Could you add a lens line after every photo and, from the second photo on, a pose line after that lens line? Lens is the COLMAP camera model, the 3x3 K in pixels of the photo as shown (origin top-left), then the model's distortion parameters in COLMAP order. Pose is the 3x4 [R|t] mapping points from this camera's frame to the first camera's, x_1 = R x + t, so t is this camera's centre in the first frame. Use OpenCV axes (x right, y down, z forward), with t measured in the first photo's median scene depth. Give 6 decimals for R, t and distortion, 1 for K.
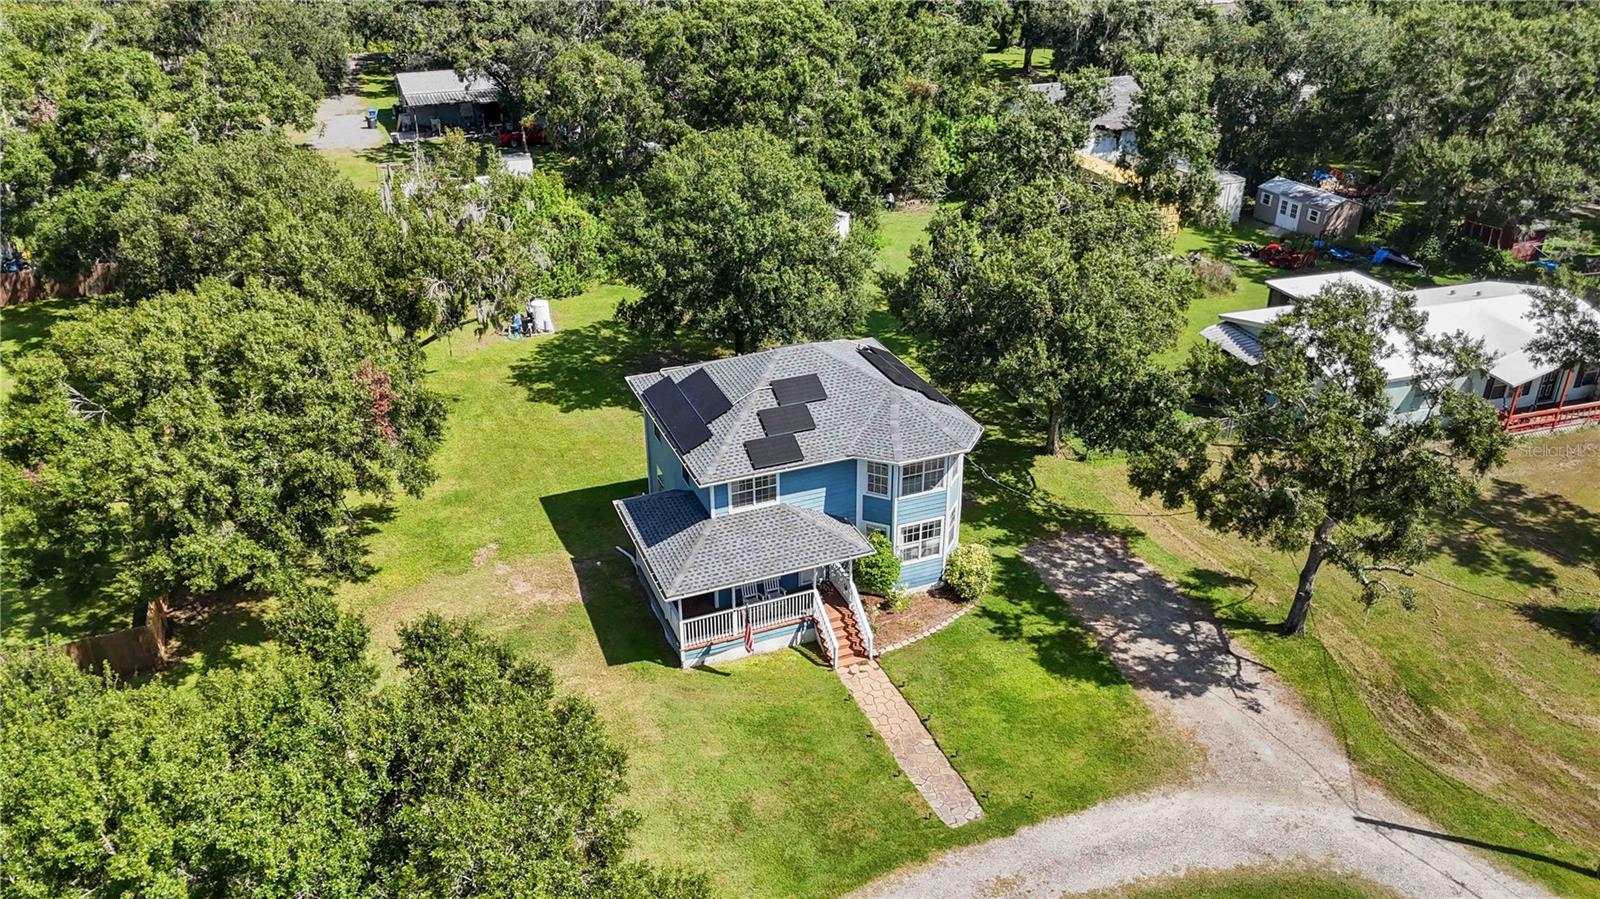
lens RADIAL K [[1182.9, 0, 800.0], [0, 1182.9, 449.5], [0, 0, 1]] dist [0.071645, -0.075193]
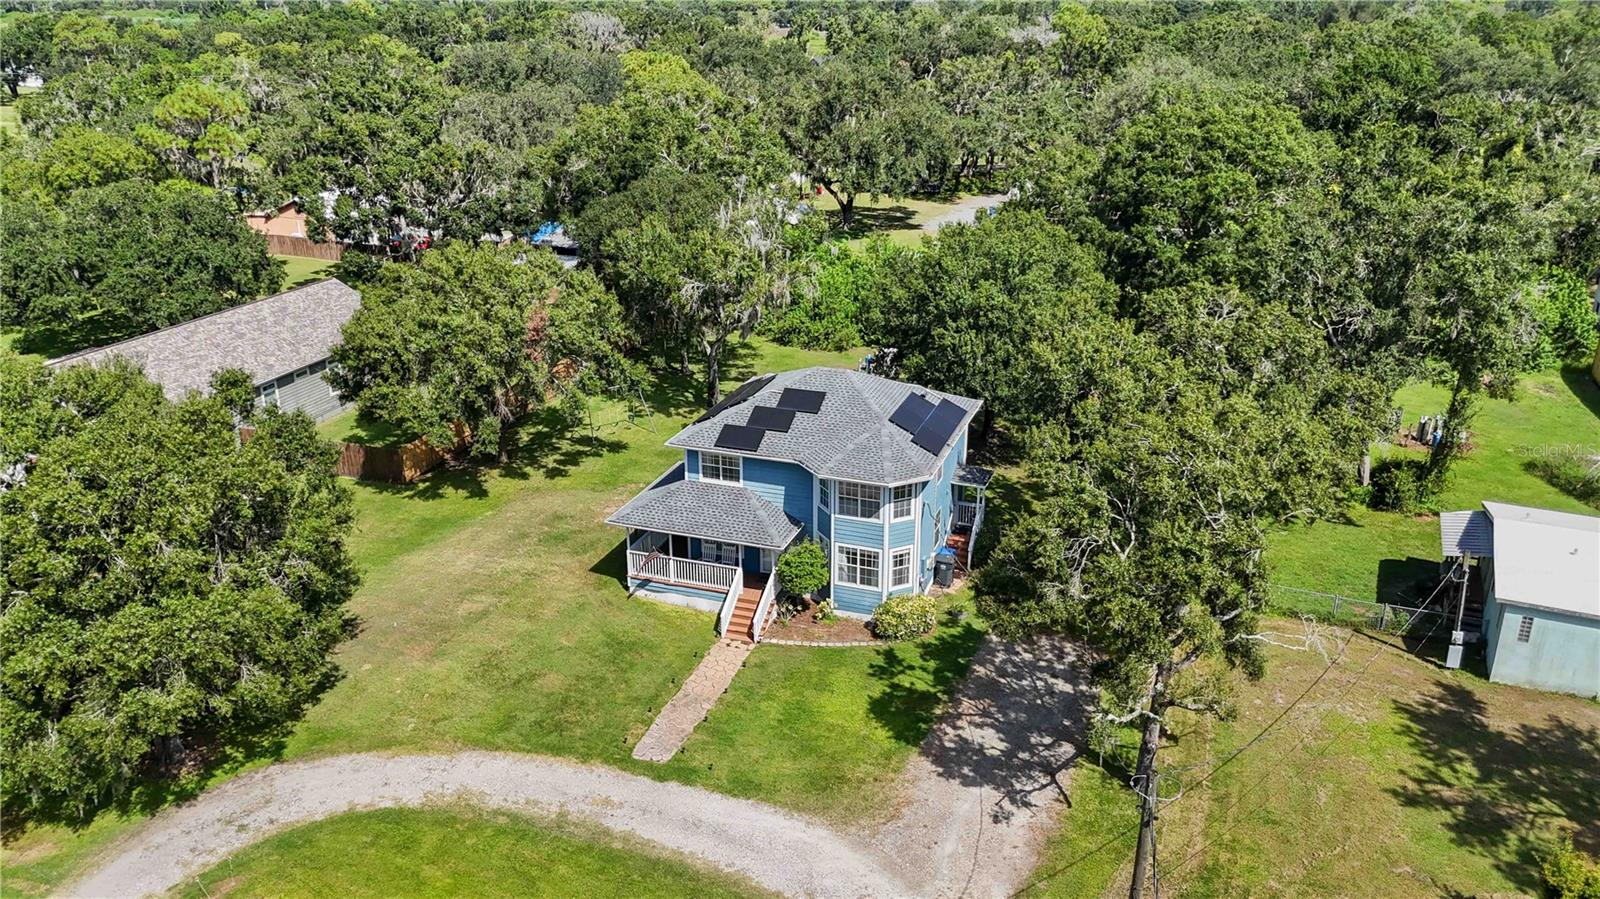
lens RADIAL K [[1187.0, 0, 798.6], [0, 1187.0, 445.5], [0, 0, 1]] dist [0.075987, -0.078787]
pose [[0.746335, 0.237533, -0.621741, 0.702268], [-0.310408, 0.950556, -0.009457, 0.001939], [0.588753, 0.200051, 0.783166, 0.126954]]
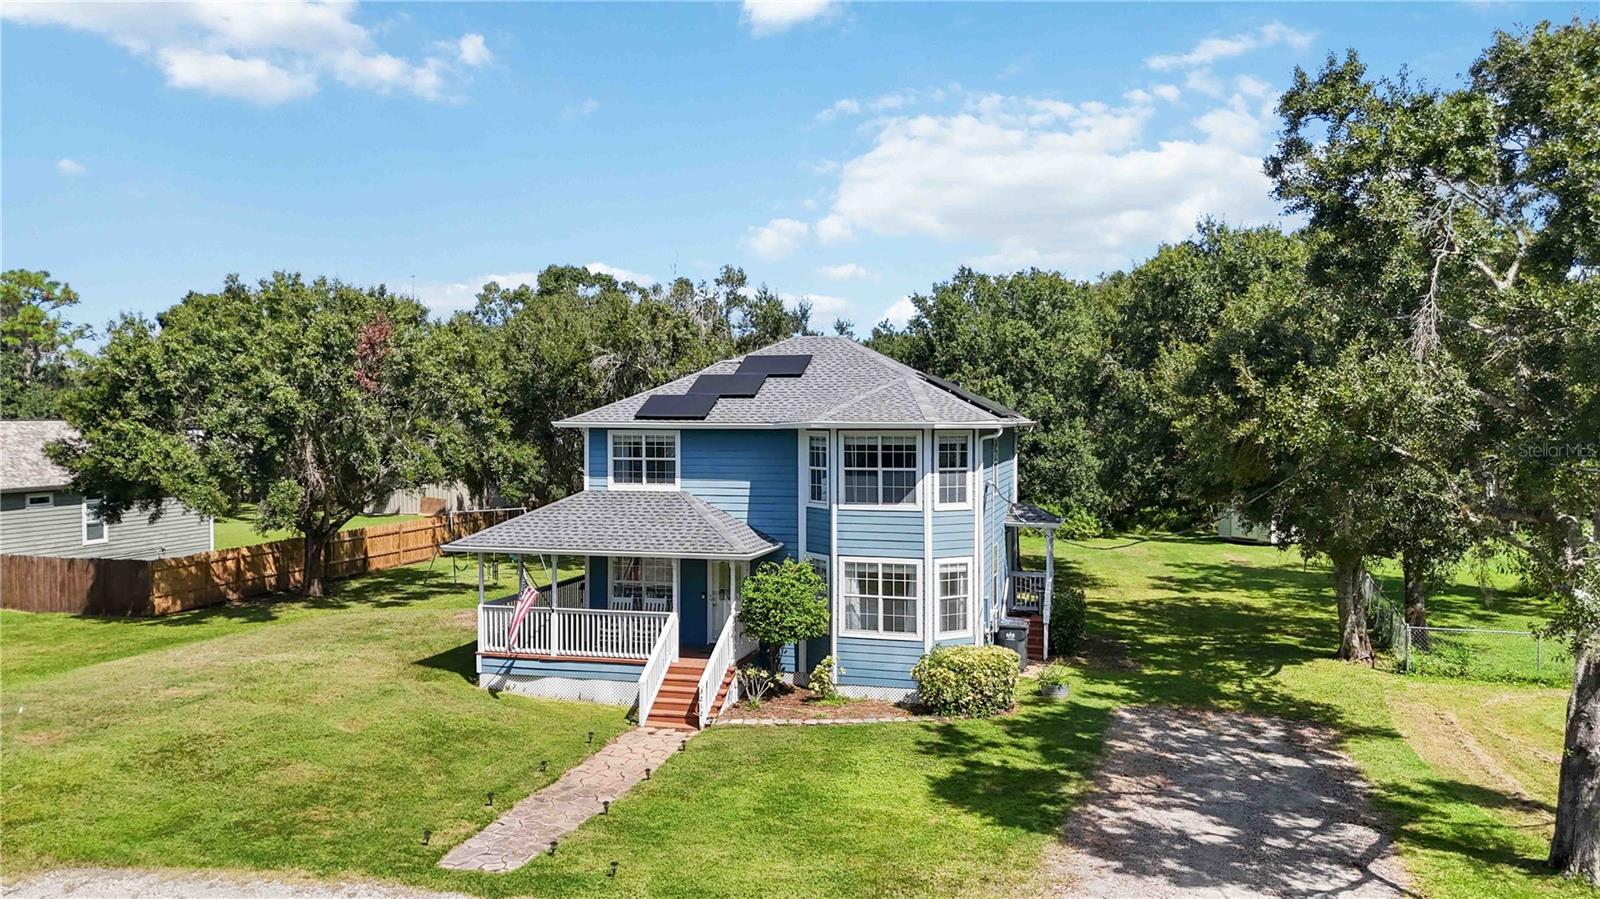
lens RADIAL K [[1182.9, 0, 800.0], [0, 1182.9, 449.5], [0, 0, 1]] dist [0.071645, -0.075193]
pose [[0.789955, 0.018191, -0.612895, 0.448431], [-0.287114, 0.894182, -0.343519, 0.234328], [0.541790, 0.447335, 0.711586, 0.520588]]
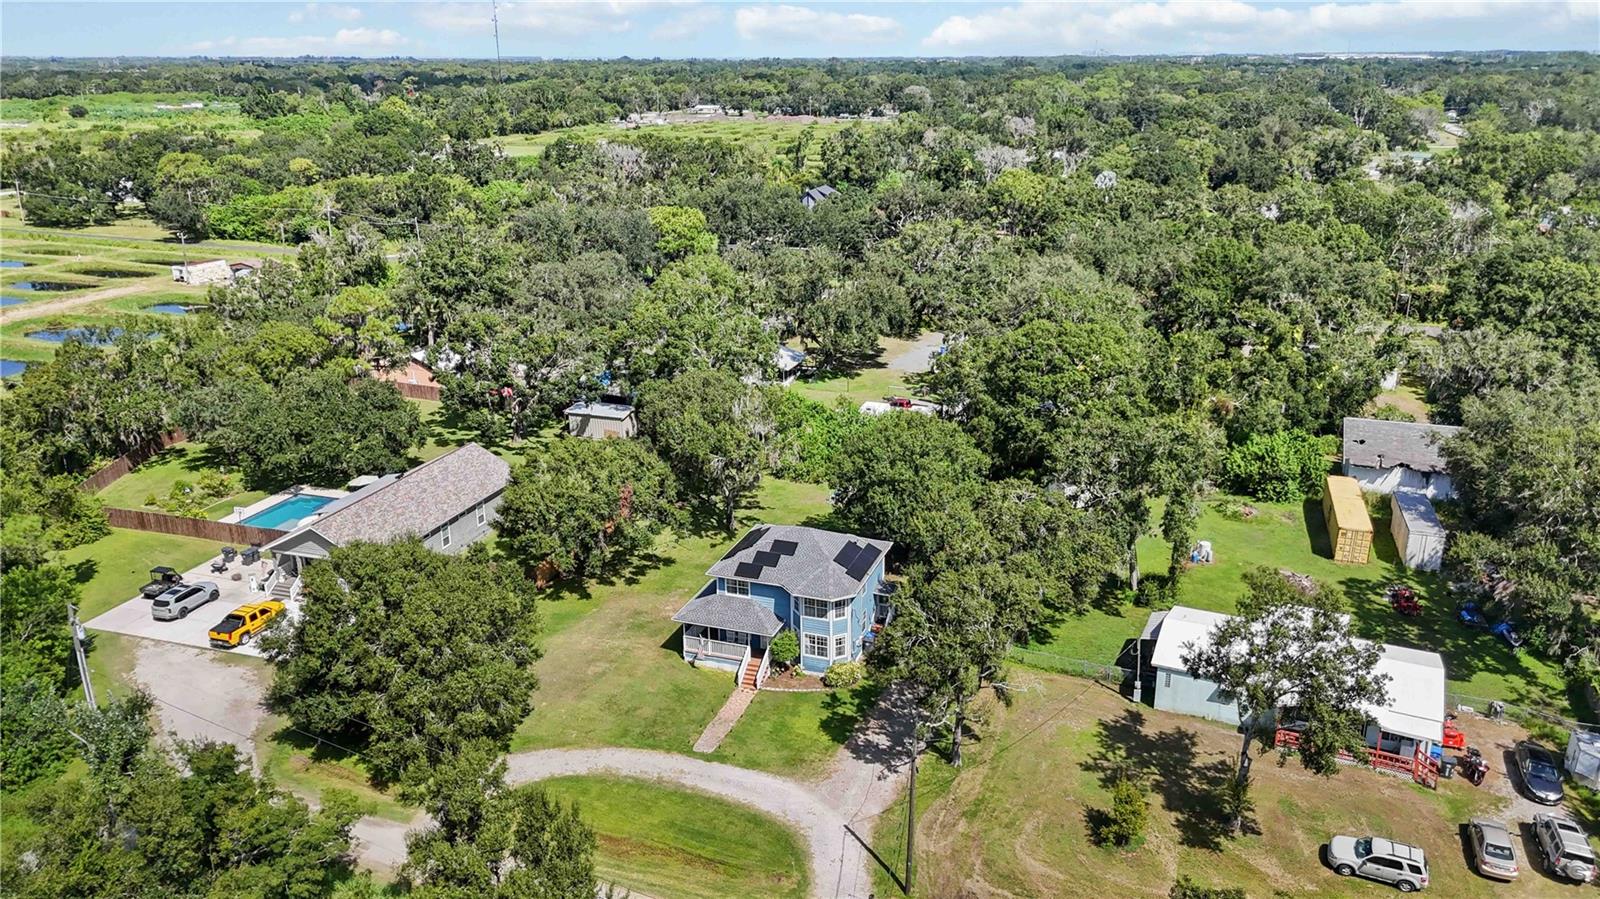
lens RADIAL K [[1189.3, 0, 794.8], [0, 1189.3, 428.2], [0, 0, 1]] dist [0.094929, -0.112597]
pose [[0.742767, 0.199469, -0.639147, 1.220323], [-0.305527, 0.950387, -0.058456, -0.127886], [0.595777, 0.238696, 0.766860, -0.537404]]
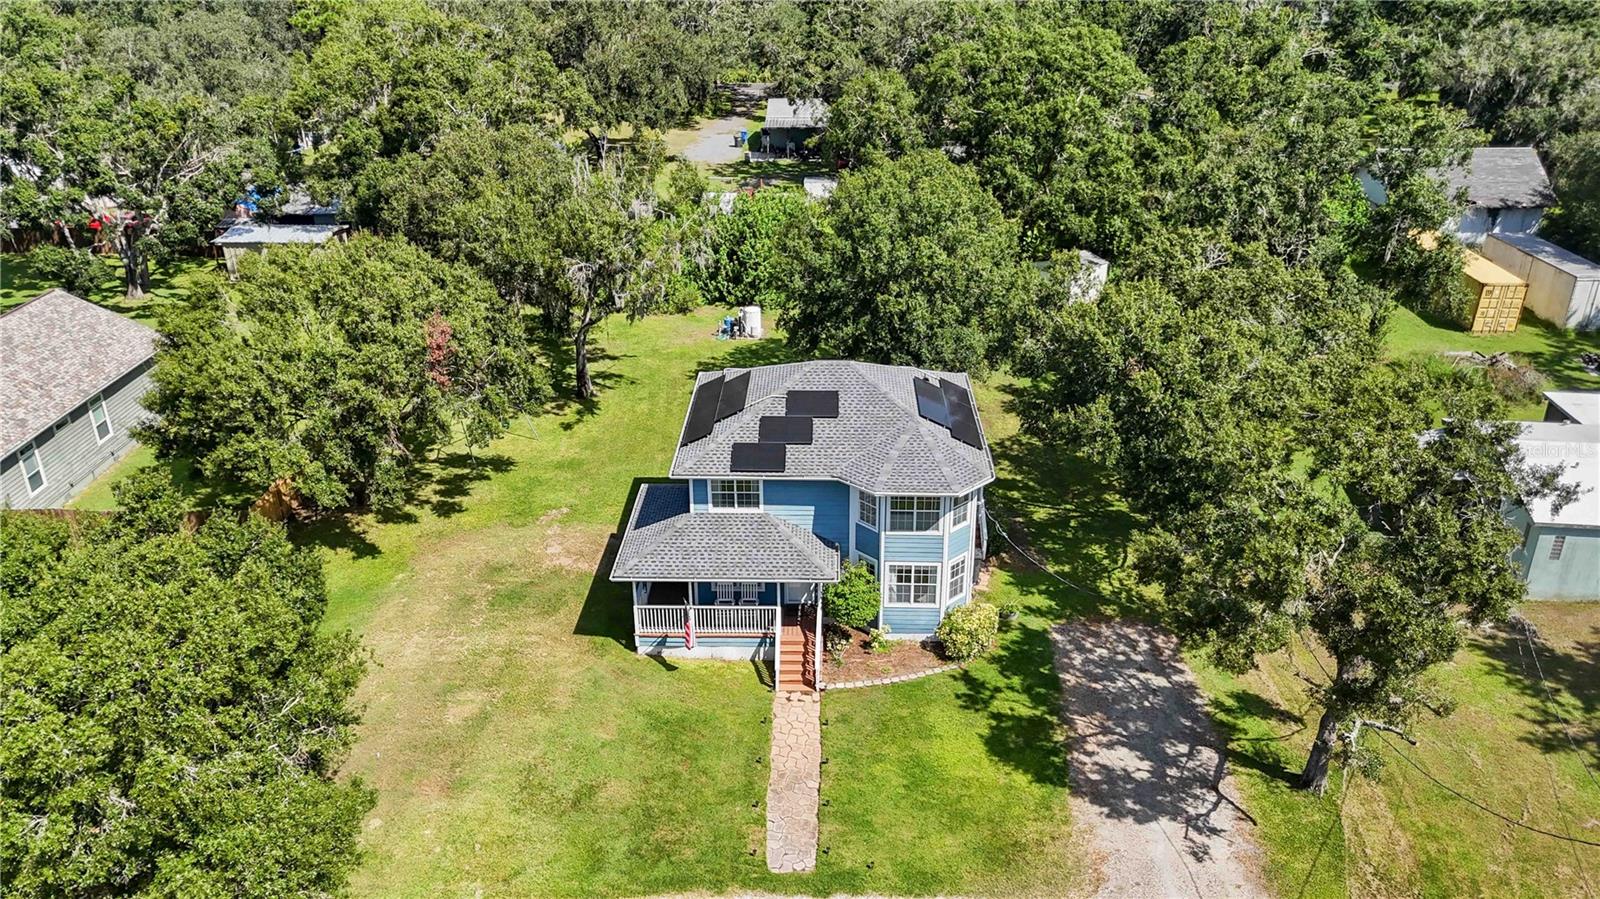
lens RADIAL K [[1182.9, 0, 800.0], [0, 1182.9, 449.5], [0, 0, 1]] dist [0.071645, -0.075193]
pose [[0.915128, 0.170624, -0.365277, 0.350746], [-0.185488, 0.982630, -0.005708, -0.005962], [0.357959, 0.072978, 0.930881, 0.089917]]
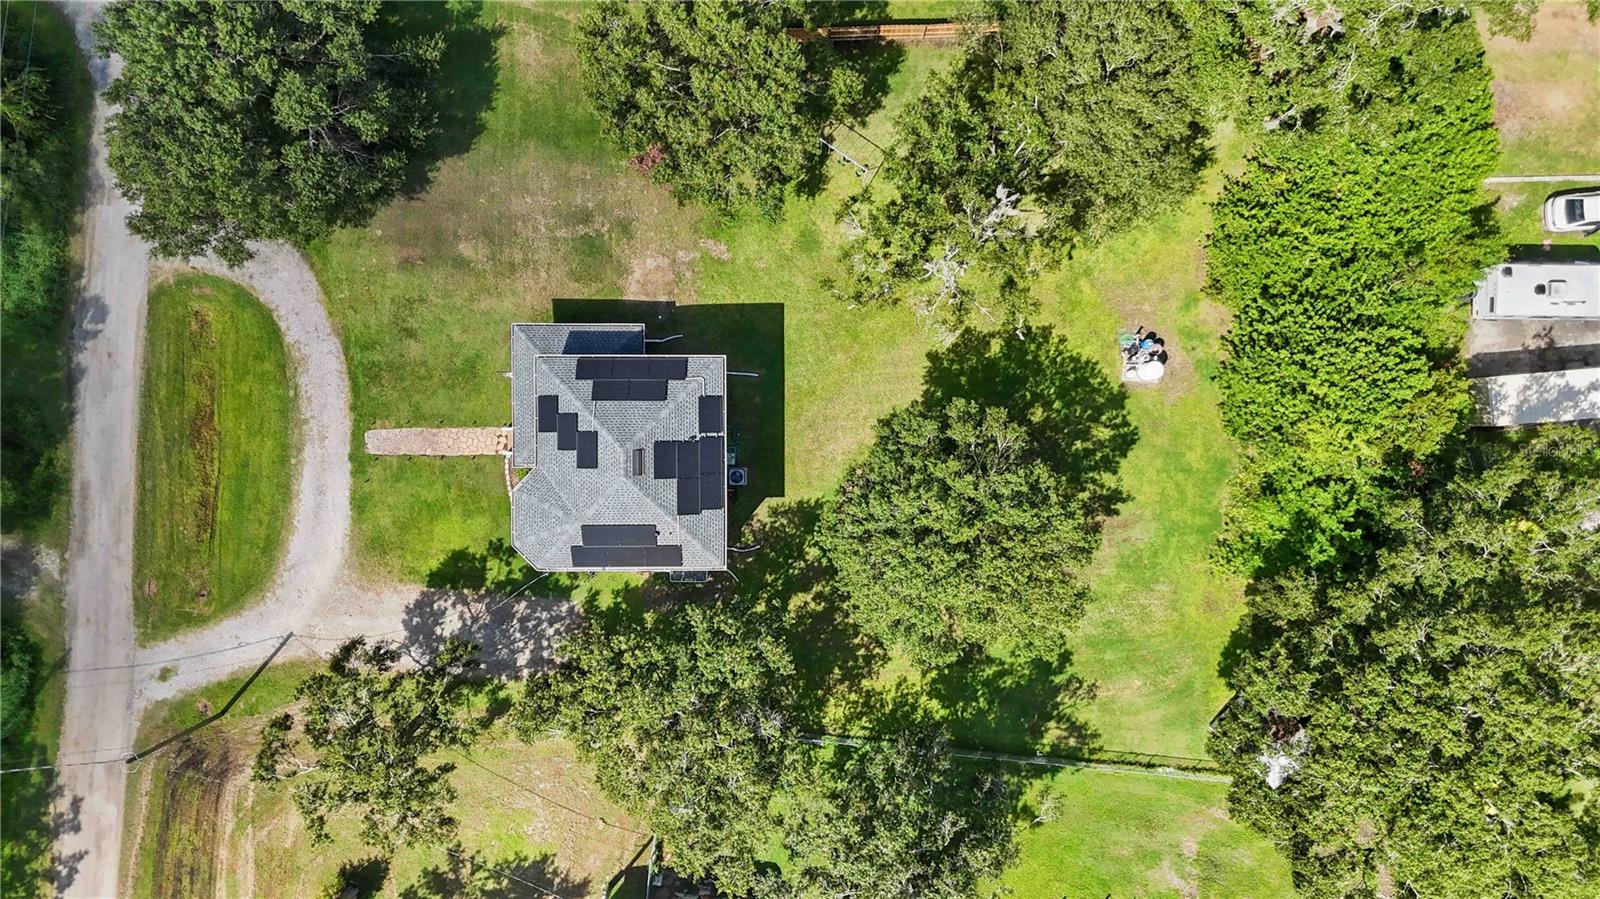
lens RADIAL K [[1187.0, 0, 798.6], [0, 1187.0, 445.5], [0, 0, 1]] dist [0.075987, -0.078787]
pose [[-0.378418, 0.925121, 0.030842, -0.142998], [-0.400017, -0.193492, 0.895850, -1.361872], [0.834737, 0.326668, 0.443285, 0.594902]]
